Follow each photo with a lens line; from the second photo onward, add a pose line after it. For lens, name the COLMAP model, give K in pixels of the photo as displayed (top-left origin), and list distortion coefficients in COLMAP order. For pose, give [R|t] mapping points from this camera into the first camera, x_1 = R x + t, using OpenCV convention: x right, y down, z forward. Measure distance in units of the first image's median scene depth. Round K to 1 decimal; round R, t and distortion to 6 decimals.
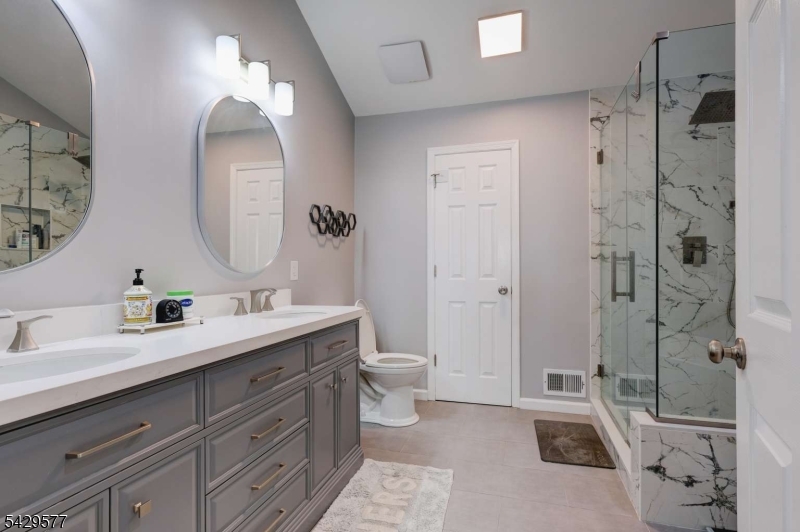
lens RADIAL K [[412.9, 0, 400.6], [0, 412.9, 271.0], [0, 0, 1]] dist [0.001156, -0.000122]
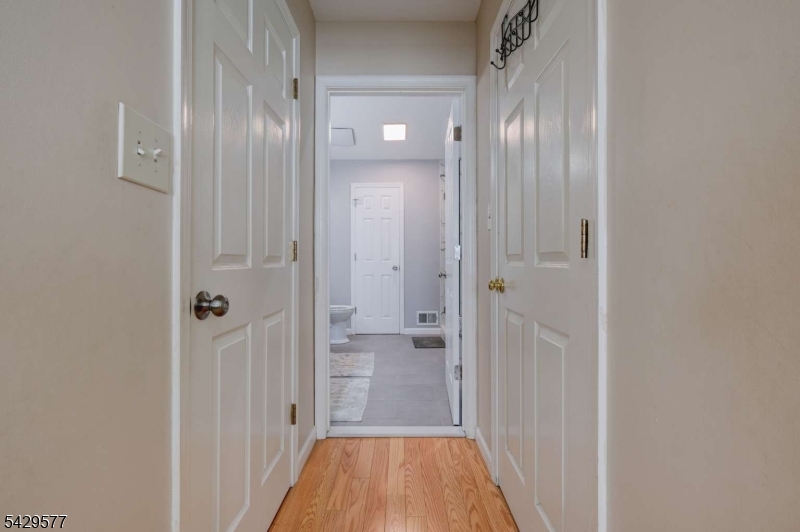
lens RADIAL K [[412.9, 0, 400.3], [0, 412.9, 261.9], [0, 0, 1]] dist [0.001156, -0.000122]
pose [[0.961695, -0.001727, 0.274115, -0.215944], [0.000146, 0.999983, 0.005788, 0.011929], [-0.274121, -0.005527, 0.961679, -0.710595]]
